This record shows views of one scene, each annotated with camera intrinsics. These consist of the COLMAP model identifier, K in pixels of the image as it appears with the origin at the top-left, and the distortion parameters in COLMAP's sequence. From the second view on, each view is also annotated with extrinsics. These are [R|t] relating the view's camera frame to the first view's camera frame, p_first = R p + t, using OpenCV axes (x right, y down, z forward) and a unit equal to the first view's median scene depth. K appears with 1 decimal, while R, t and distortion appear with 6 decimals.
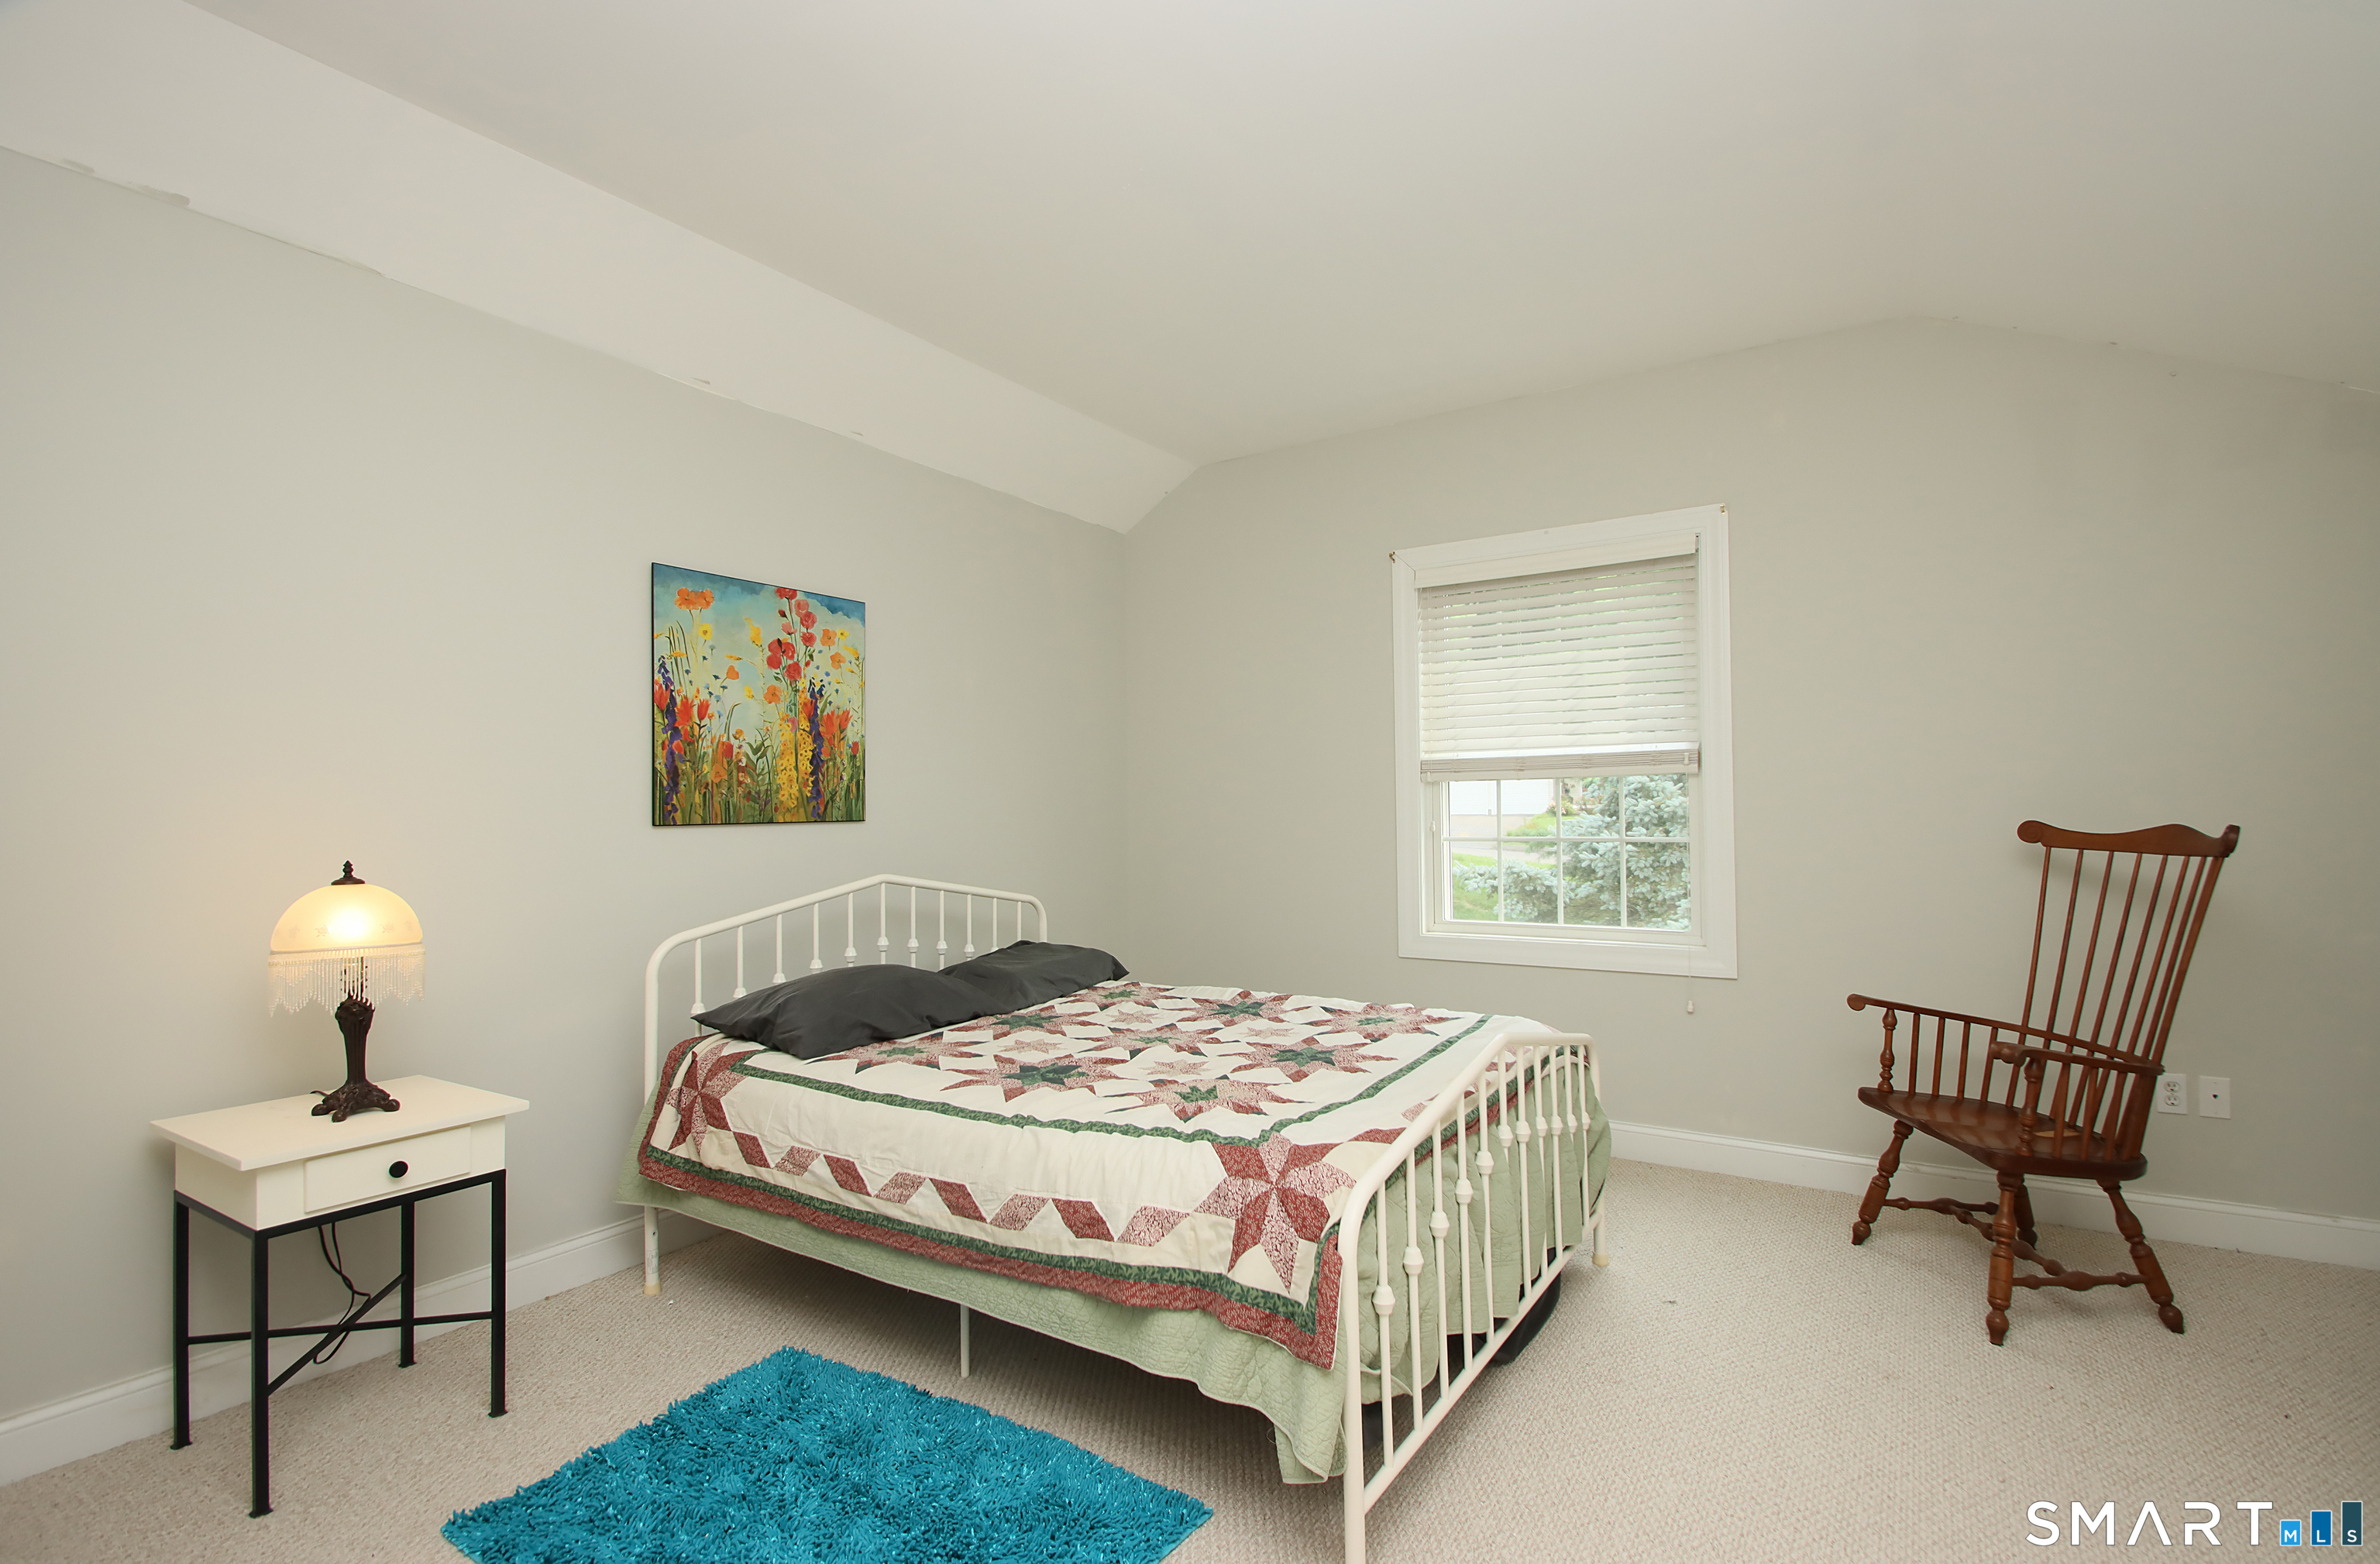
lens RADIAL K [[1122.2, 0, 1214.3], [0, 1122.2, 777.9], [0, 0, 1]] dist [0.005194, -0.013156]
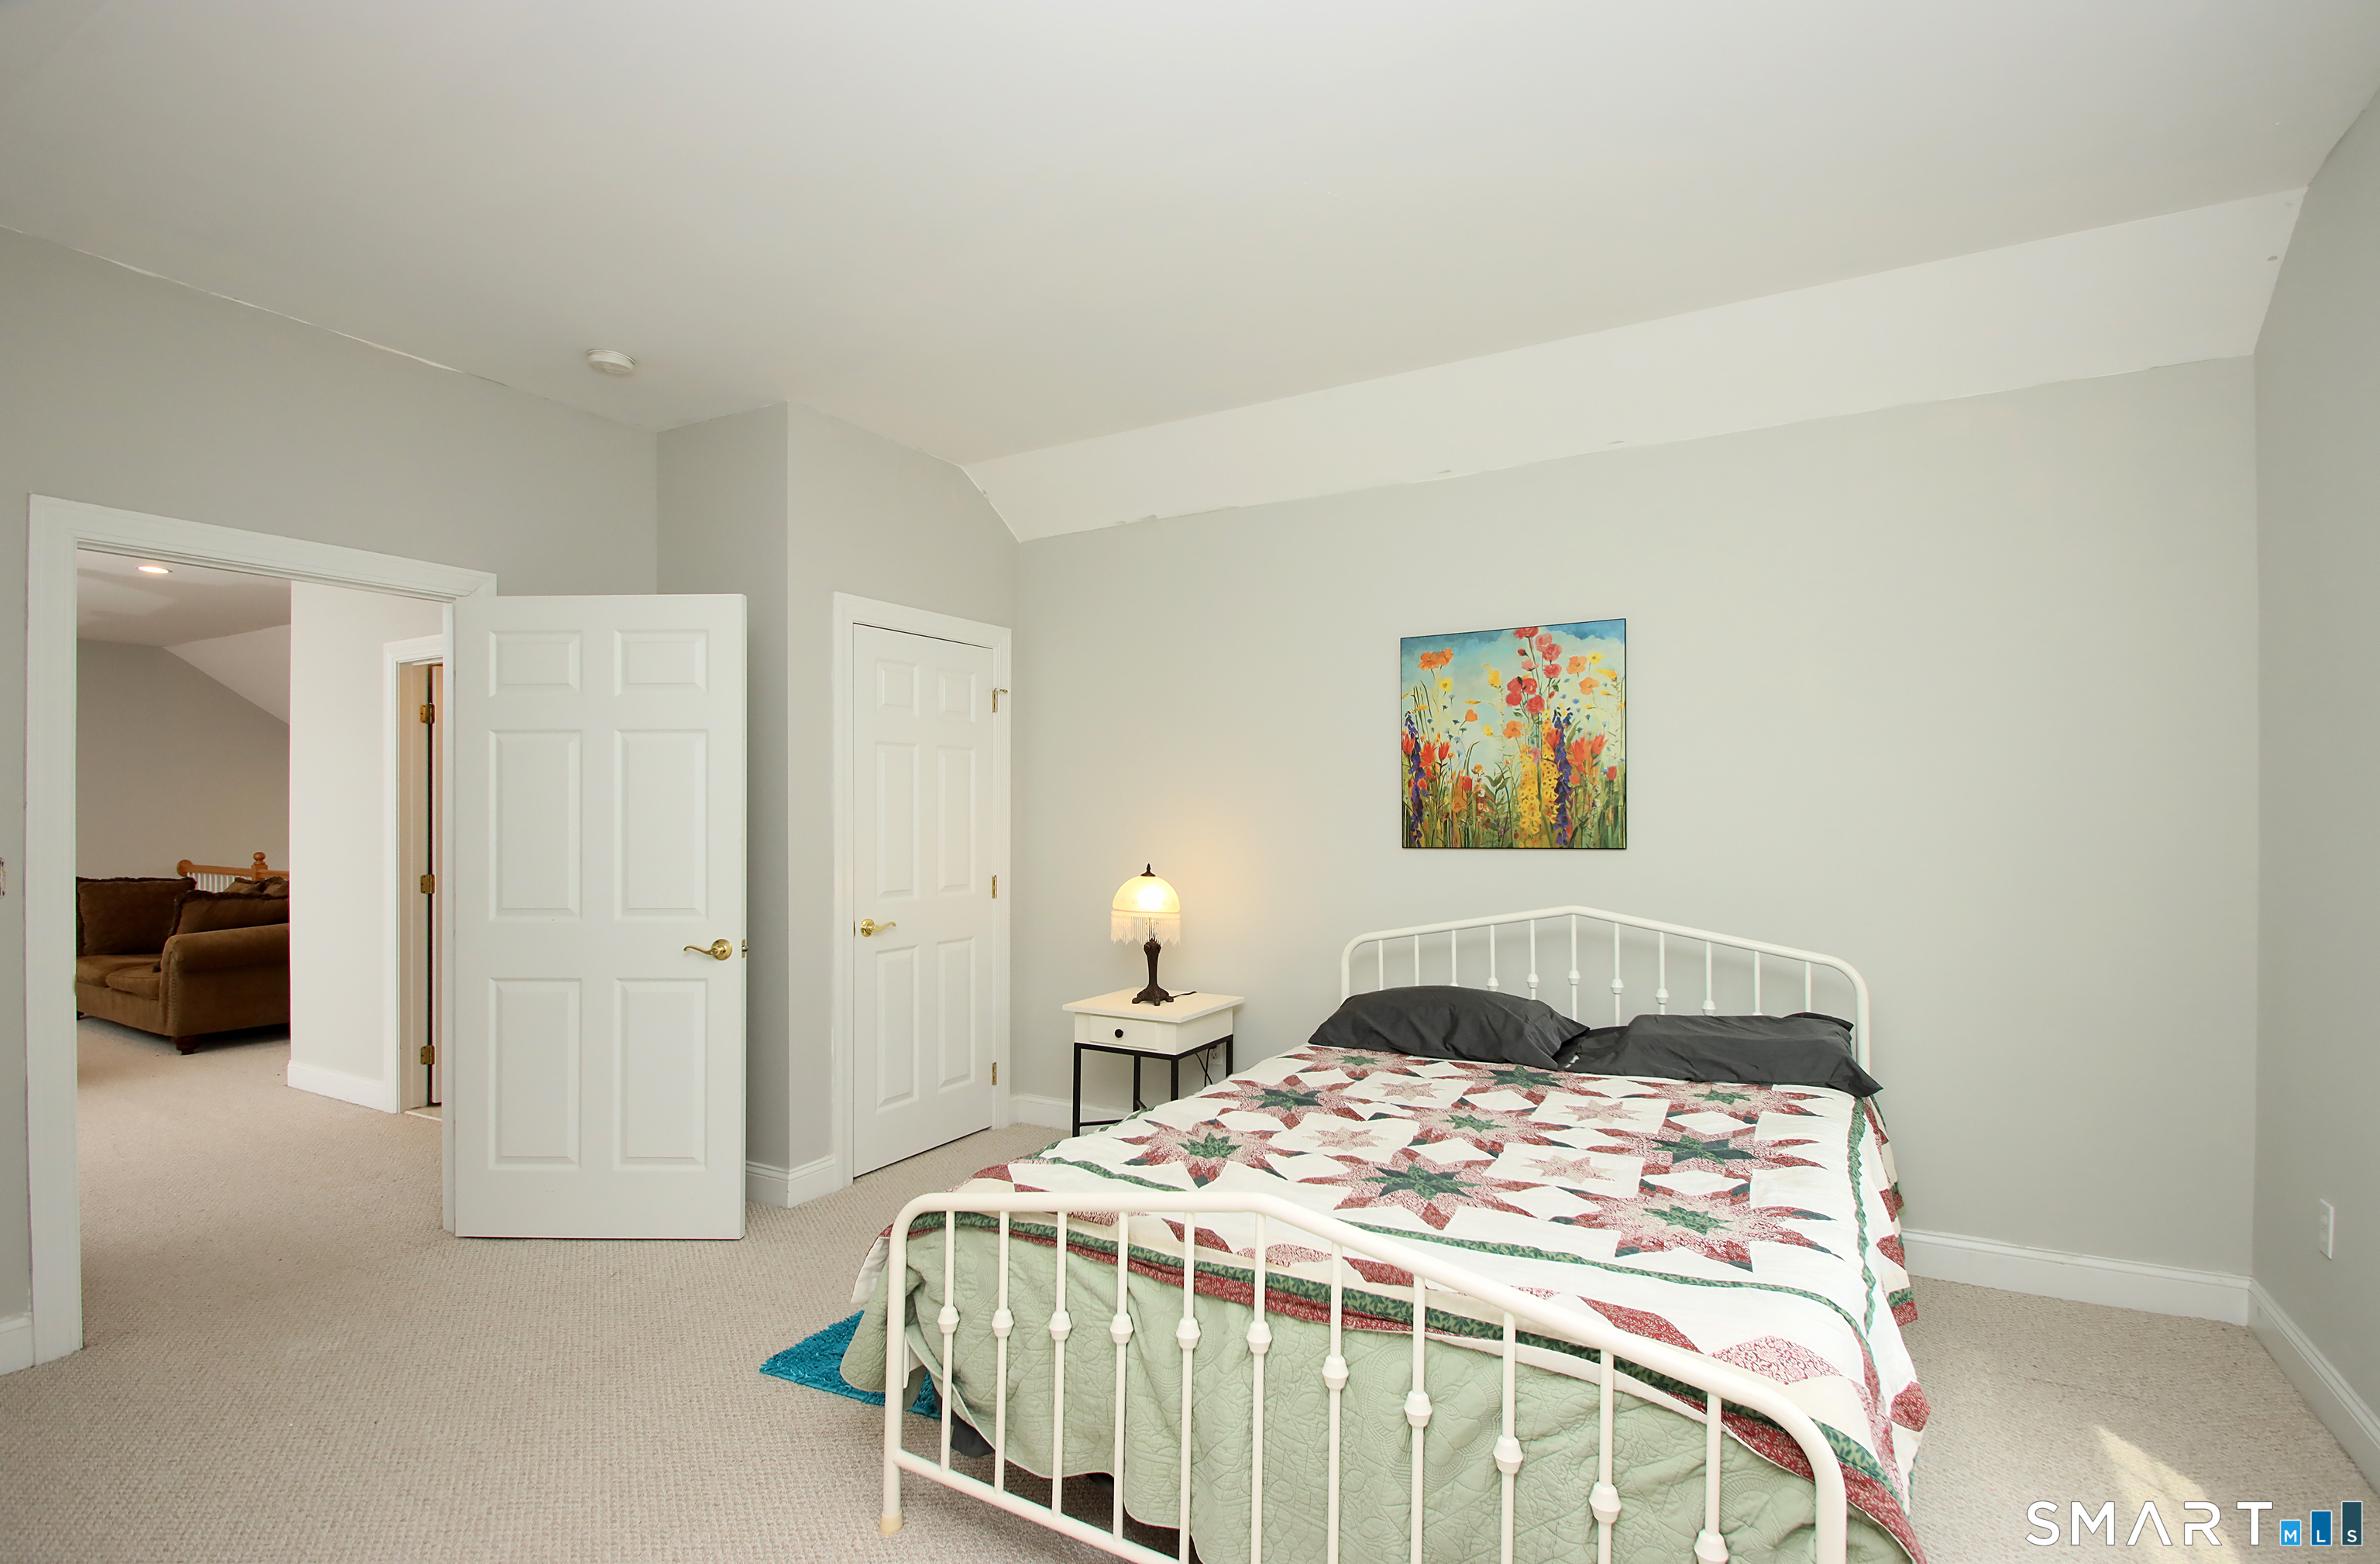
lens RADIAL K [[1122.2, 0, 1212.4], [0, 1122.2, 798.8], [0, 0, 1]] dist [0.005194, -0.013156]
pose [[0.039474, -0.004309, -0.999211, 0.675766], [0.033427, 0.999437, -0.002990, -0.014072], [0.998661, -0.033283, 0.039596, 0.665893]]
